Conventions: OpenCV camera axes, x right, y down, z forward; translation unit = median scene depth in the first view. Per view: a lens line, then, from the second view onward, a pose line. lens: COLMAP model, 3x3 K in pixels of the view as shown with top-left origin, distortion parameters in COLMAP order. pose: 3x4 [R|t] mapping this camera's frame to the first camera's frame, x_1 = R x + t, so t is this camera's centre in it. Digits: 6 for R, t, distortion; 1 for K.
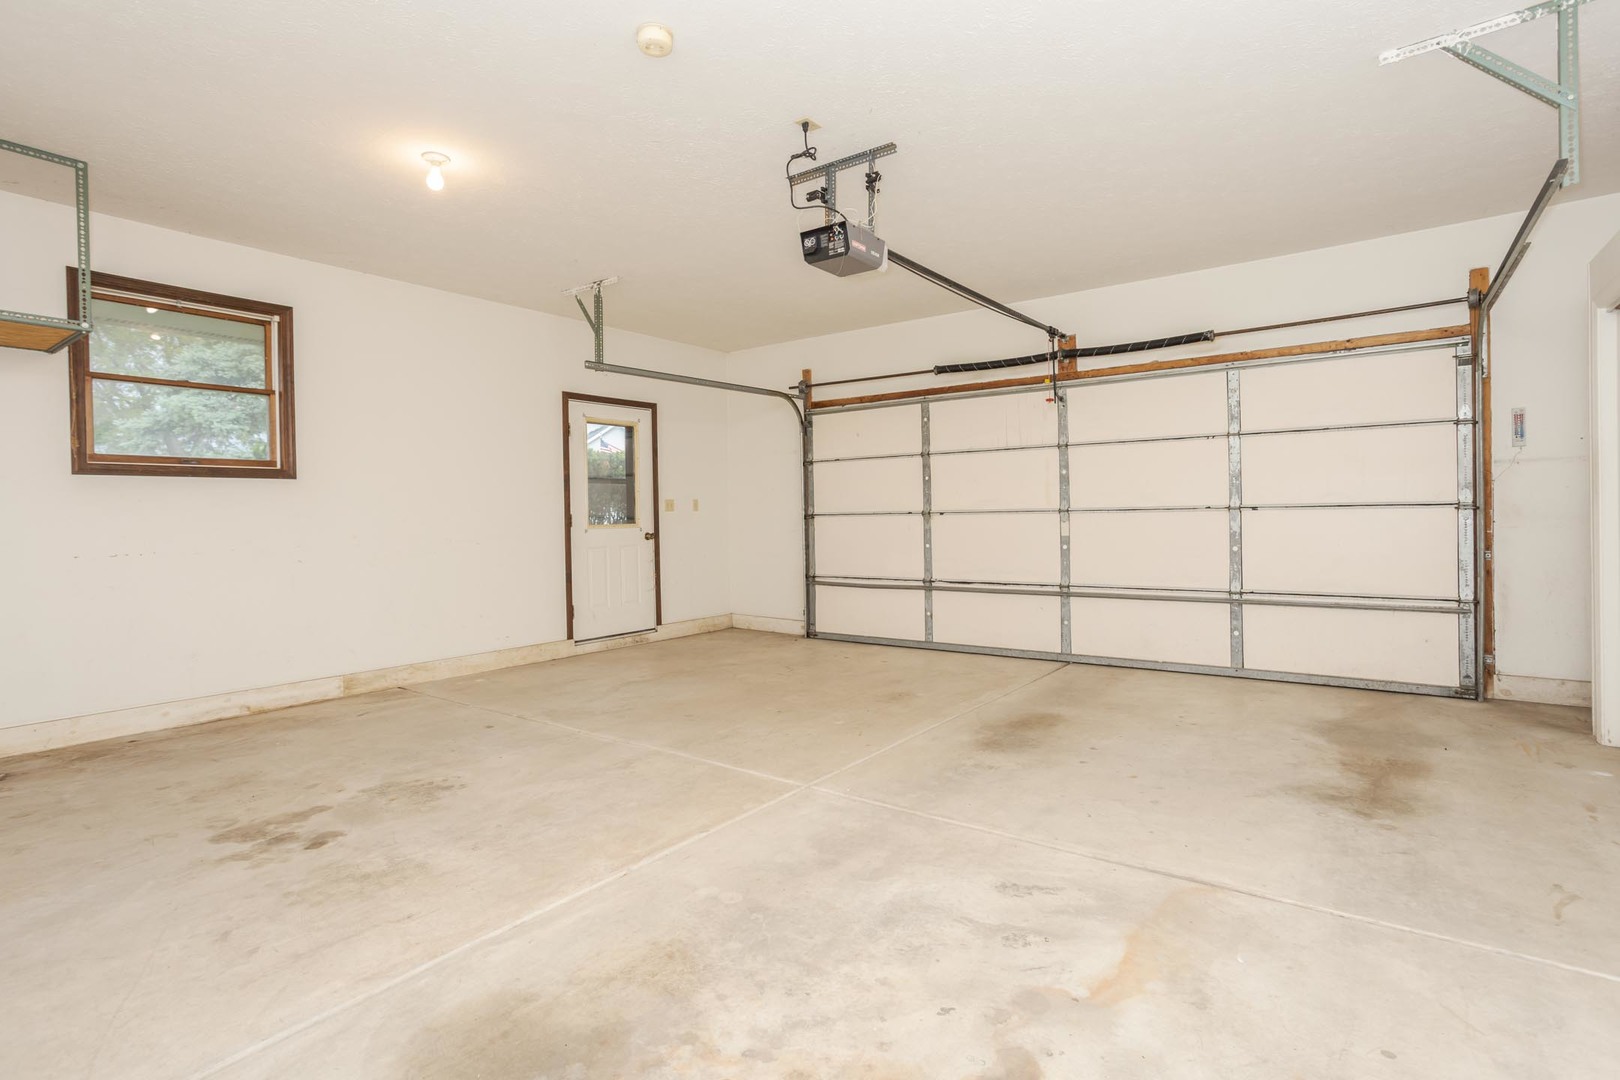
lens RADIAL K [[776.8, 0, 816.6], [0, 776.8, 515.4], [0, 0, 1]] dist [-0.049292, 0.025320]
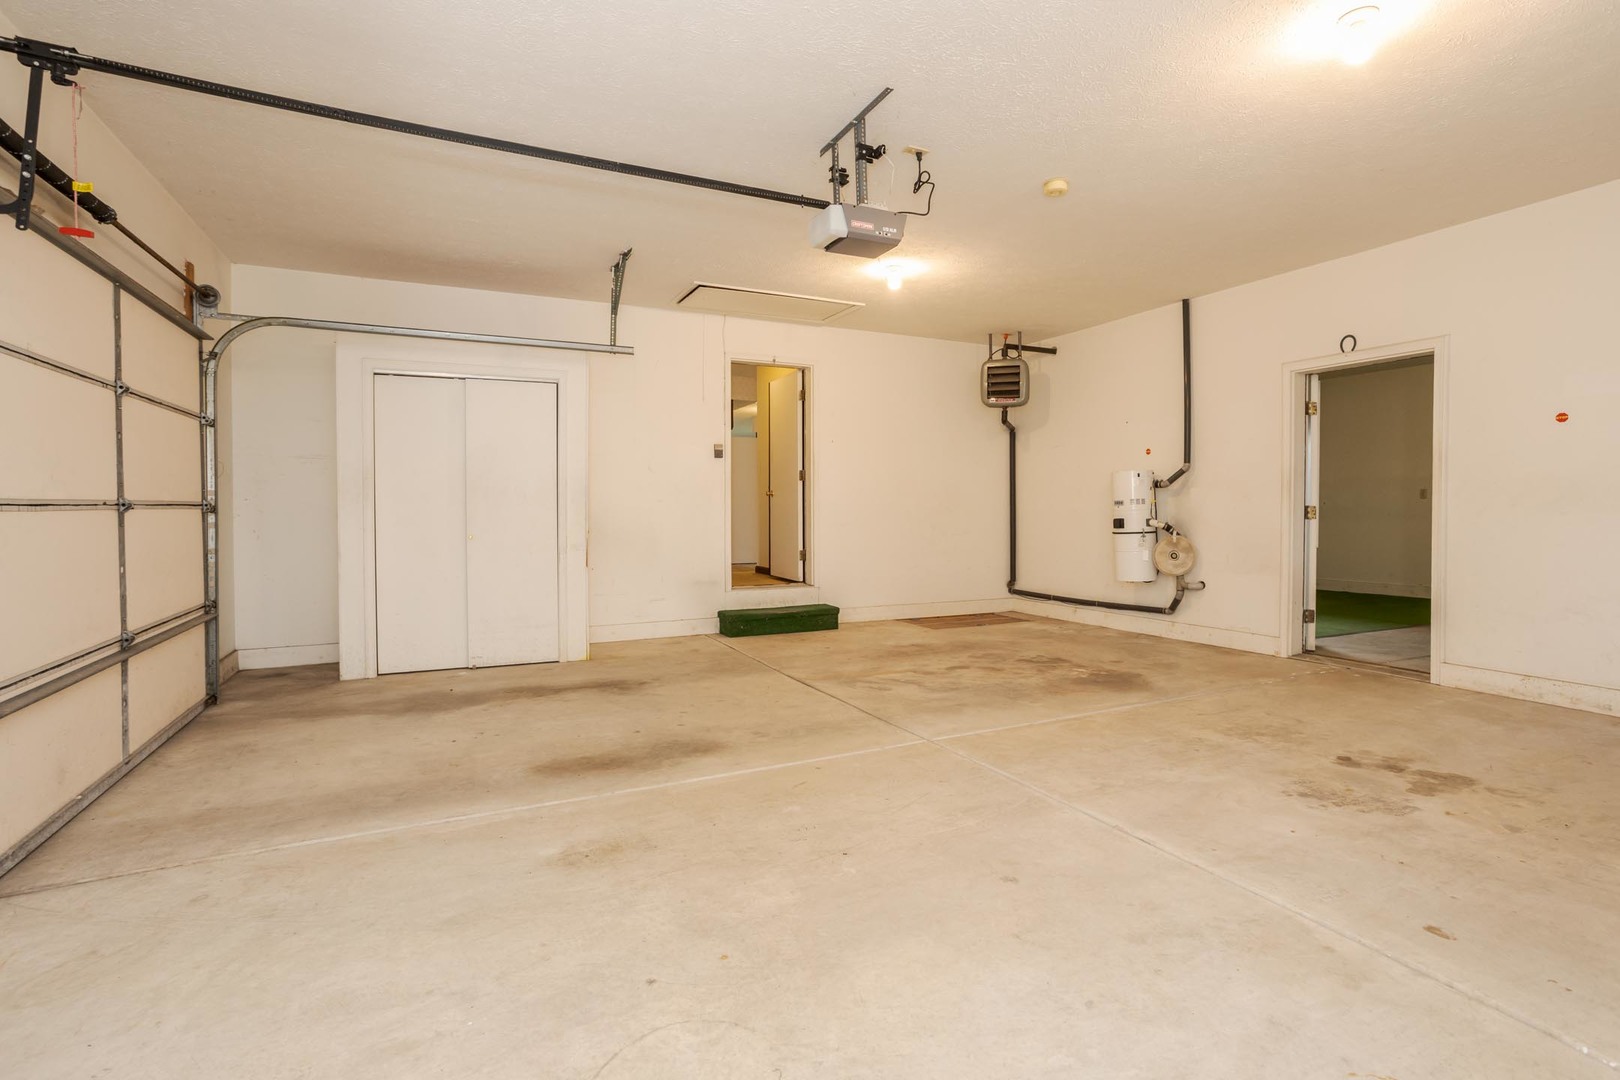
lens RADIAL K [[776.8, 0, 816.6], [0, 776.8, 515.4], [0, 0, 1]] dist [-0.049292, 0.025320]
pose [[-0.878432, 0.014610, 0.477643, -0.405263], [0.019384, 0.999799, 0.005066, 0.010045], [-0.477473, 0.013709, -0.878539, 2.031876]]
